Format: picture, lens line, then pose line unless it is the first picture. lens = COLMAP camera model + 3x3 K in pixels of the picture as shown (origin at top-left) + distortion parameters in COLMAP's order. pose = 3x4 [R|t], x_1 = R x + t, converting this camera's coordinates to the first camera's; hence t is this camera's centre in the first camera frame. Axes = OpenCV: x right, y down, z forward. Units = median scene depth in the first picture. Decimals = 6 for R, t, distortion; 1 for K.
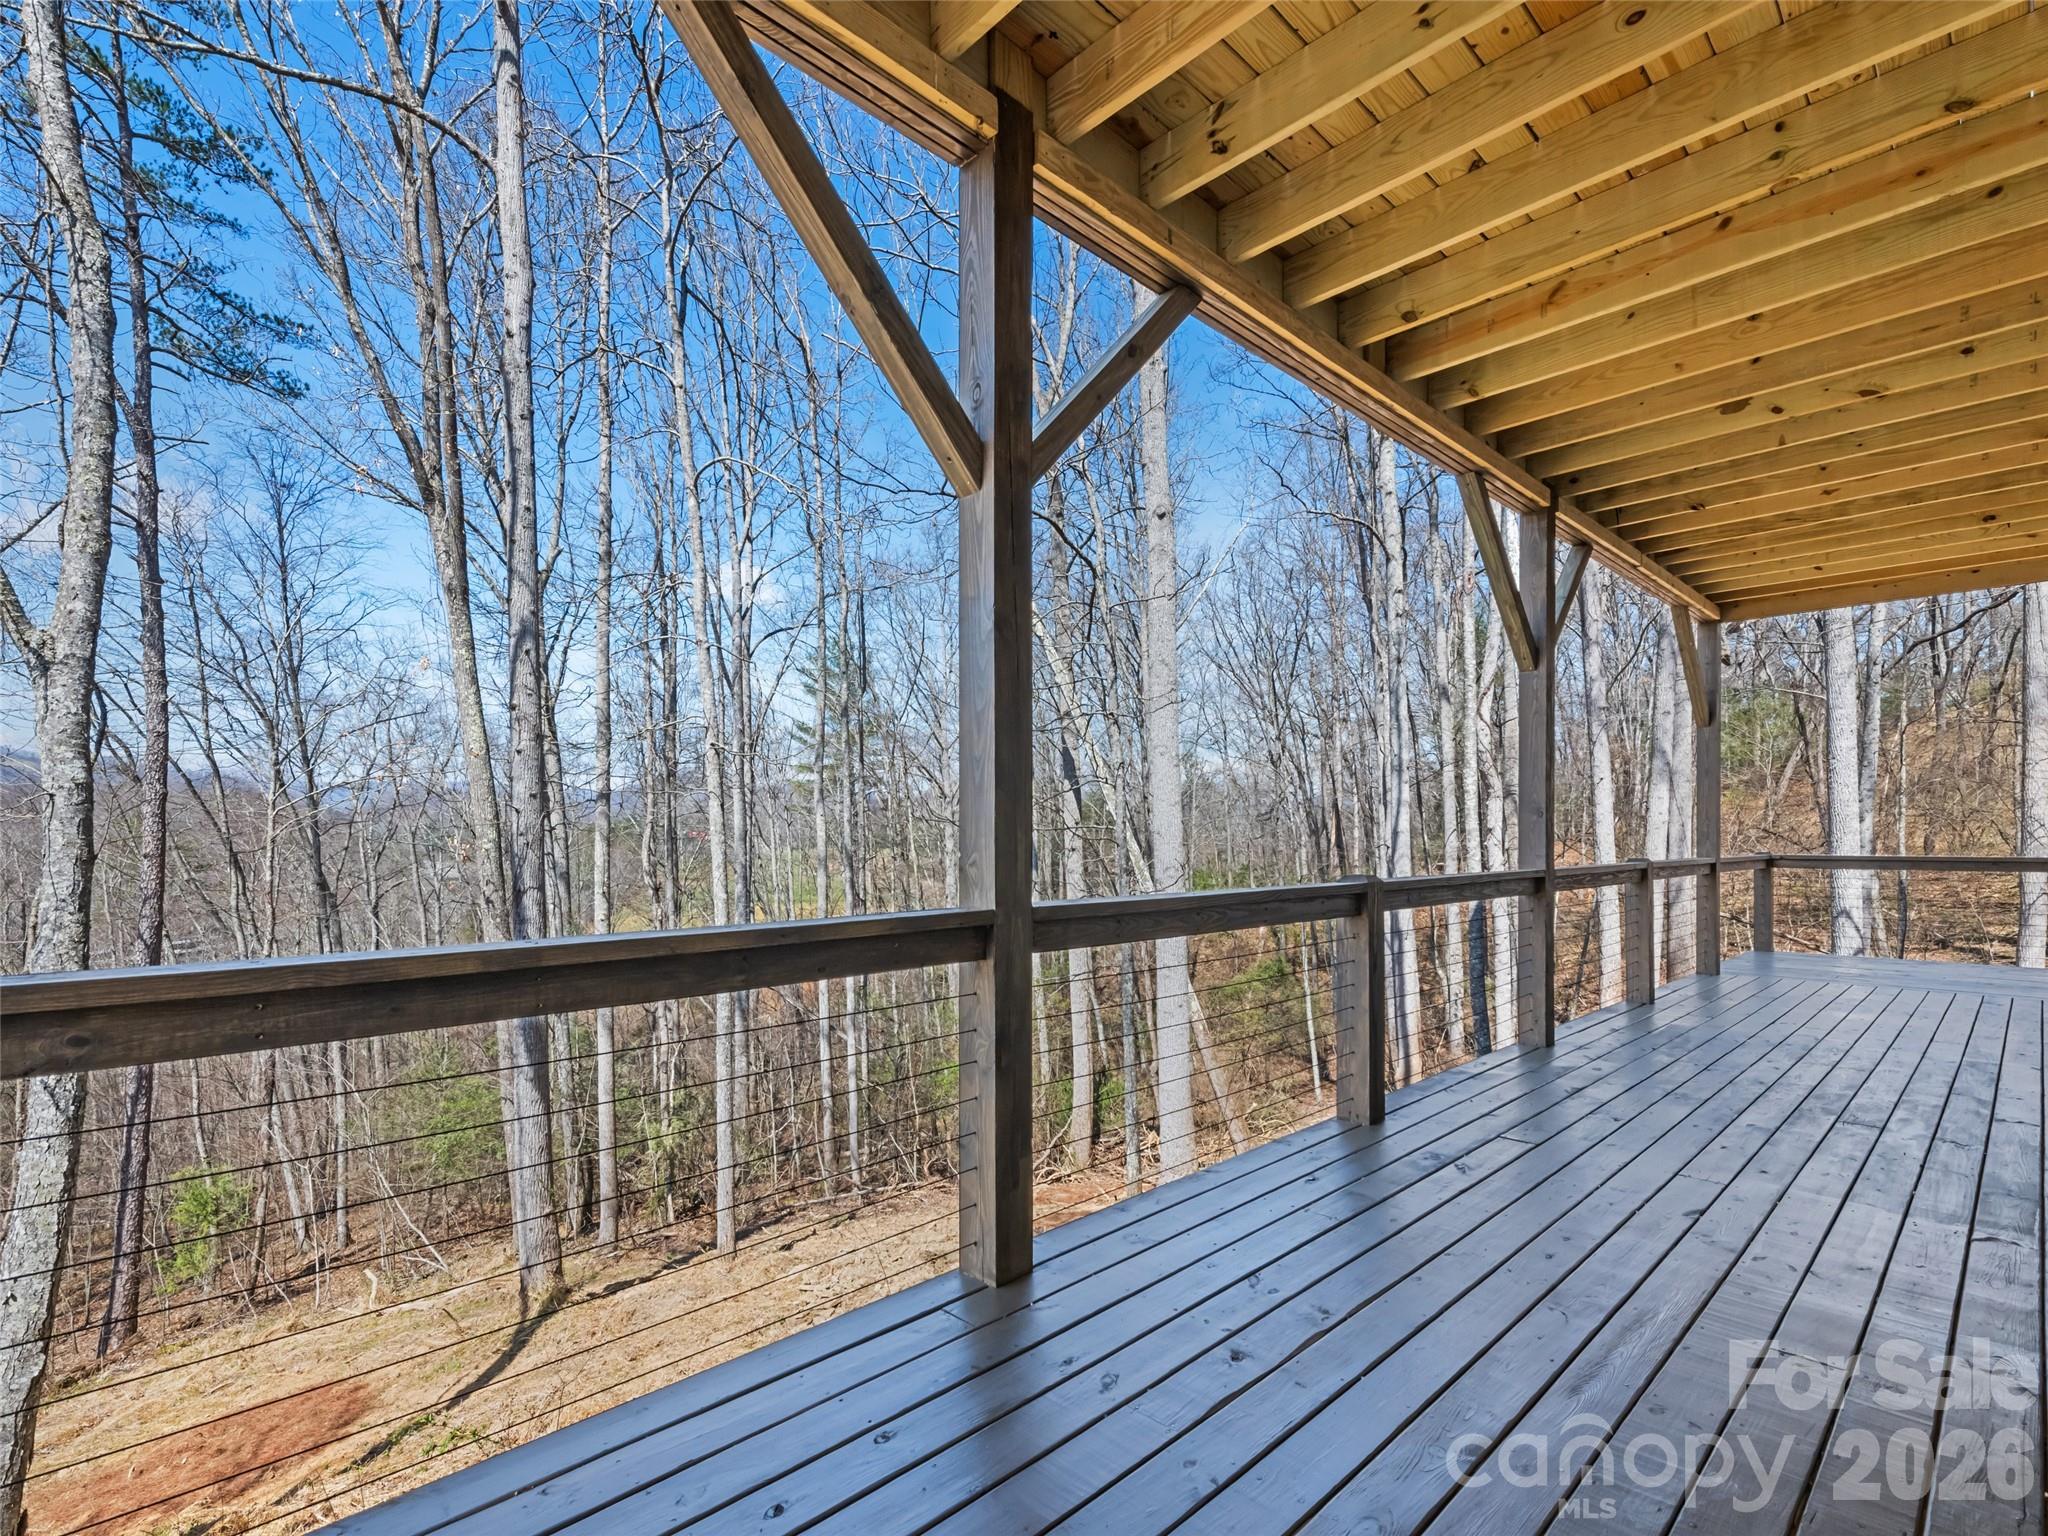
lens RADIAL K [[980.7, 0, 1037.3], [0, 980.7, 847.2], [0, 0, 1]] dist [0.001300, -0.000790]
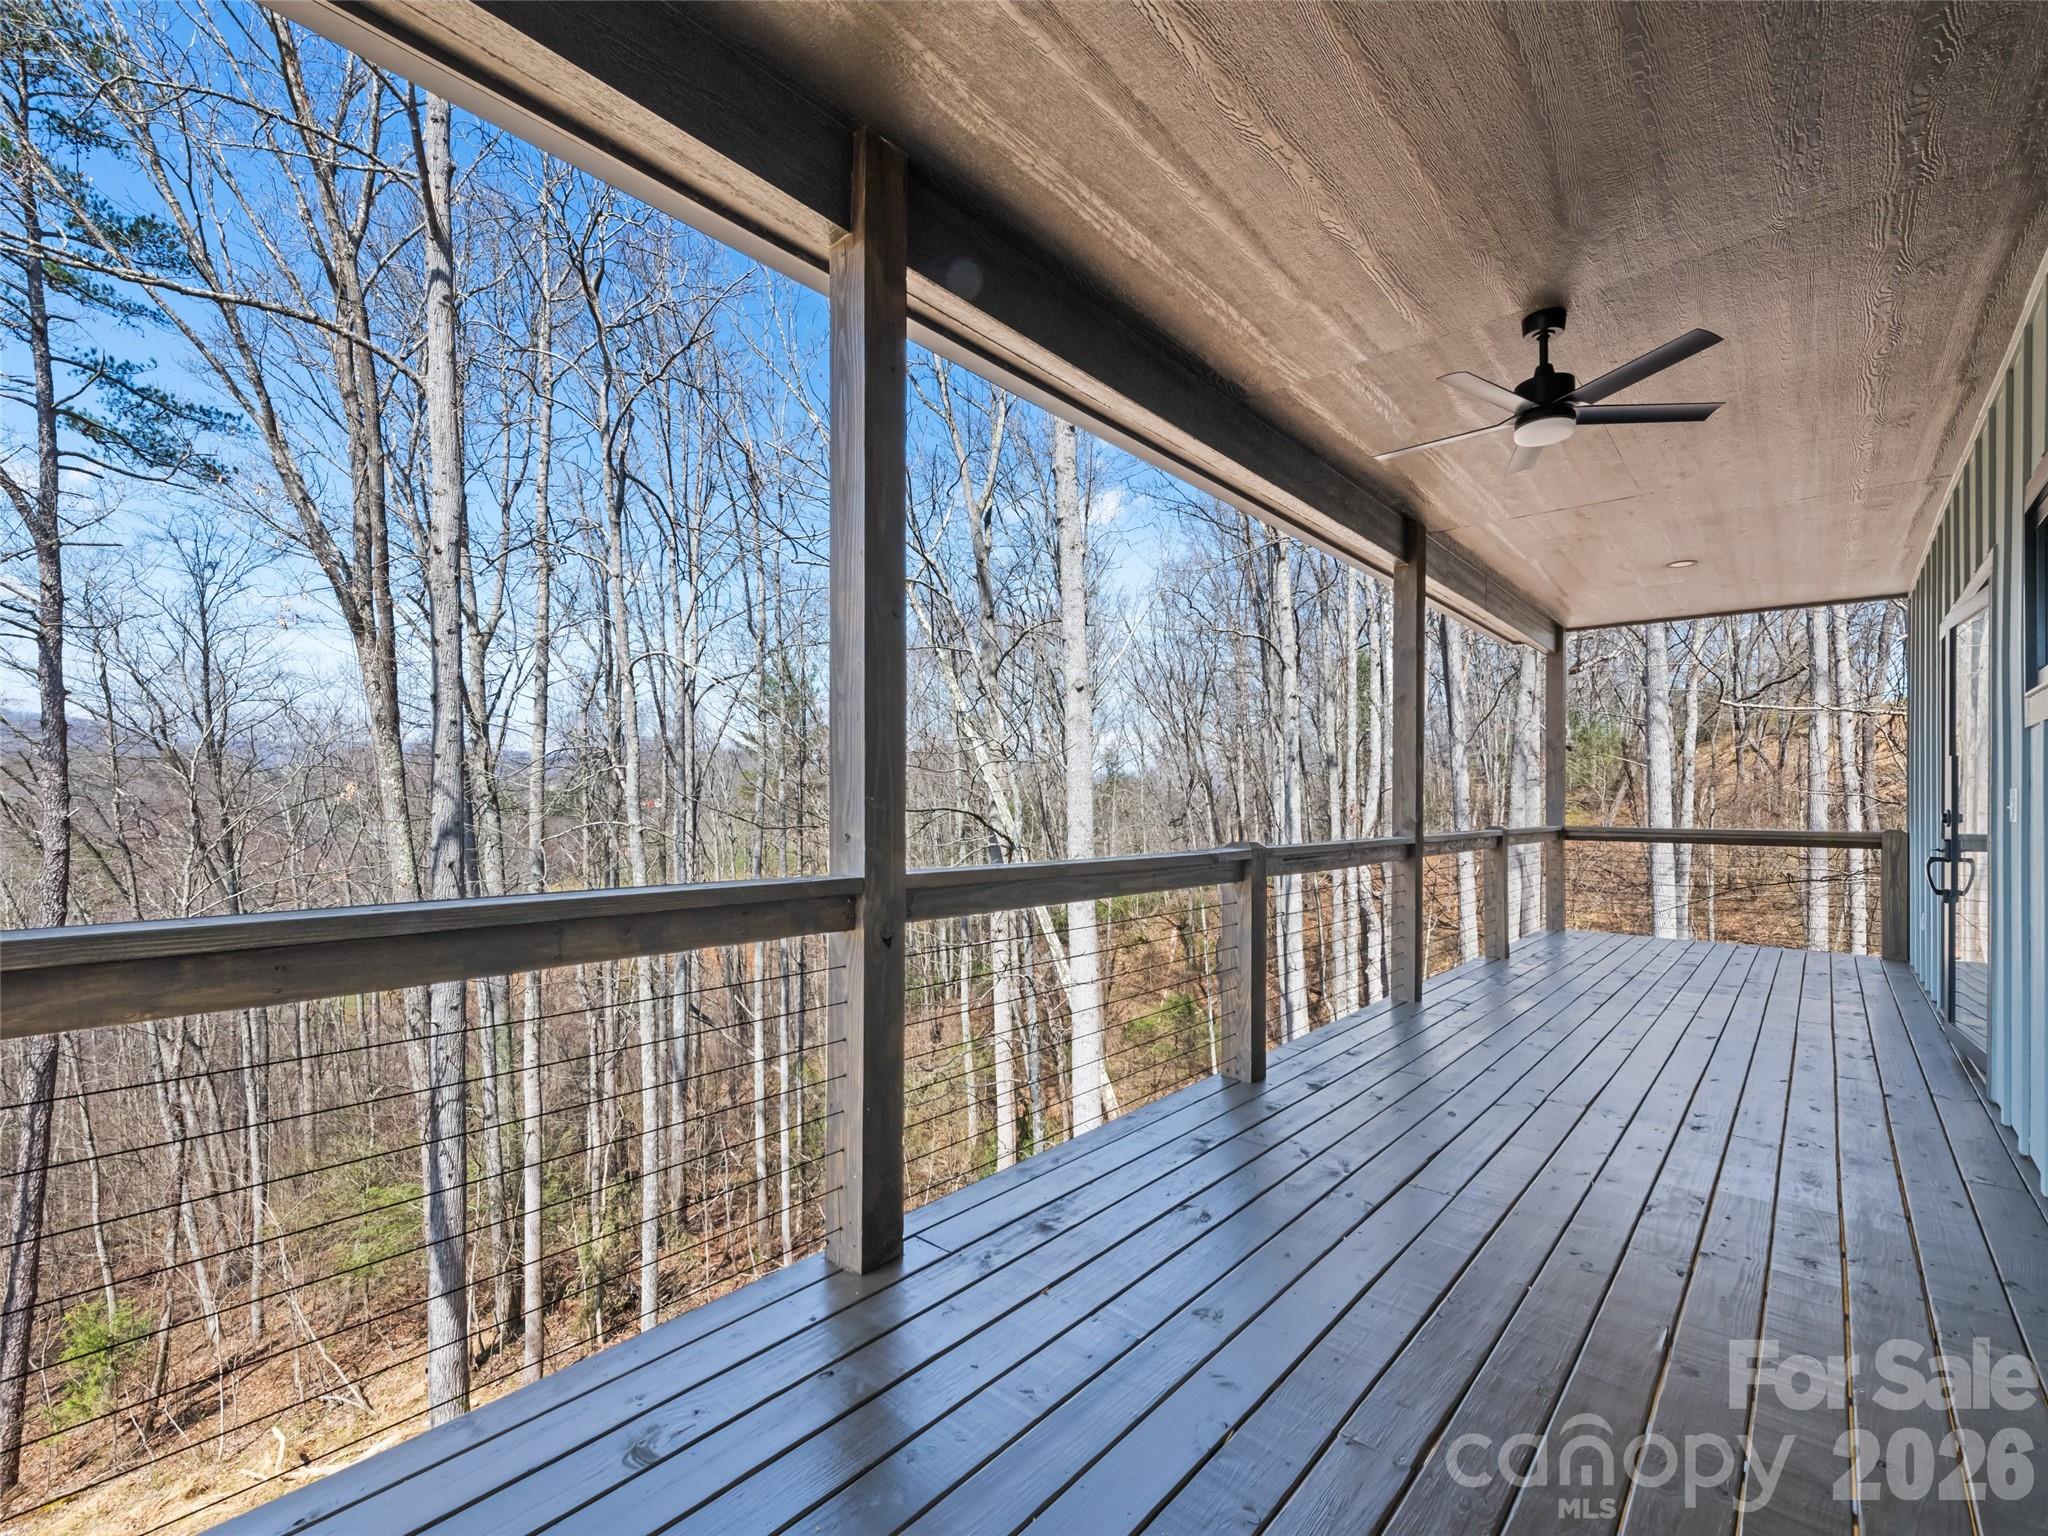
lens RADIAL K [[896.5, 0, 1058.2], [0, 896.5, 794.0], [0, 0, 1]] dist [0.004072, -0.000850]
pose [[0.995332, 0.010166, 0.095972, 0.006696], [-0.009133, 0.999896, -0.011196, -0.153567], [-0.096075, 0.010268, 0.995321, 0.012342]]
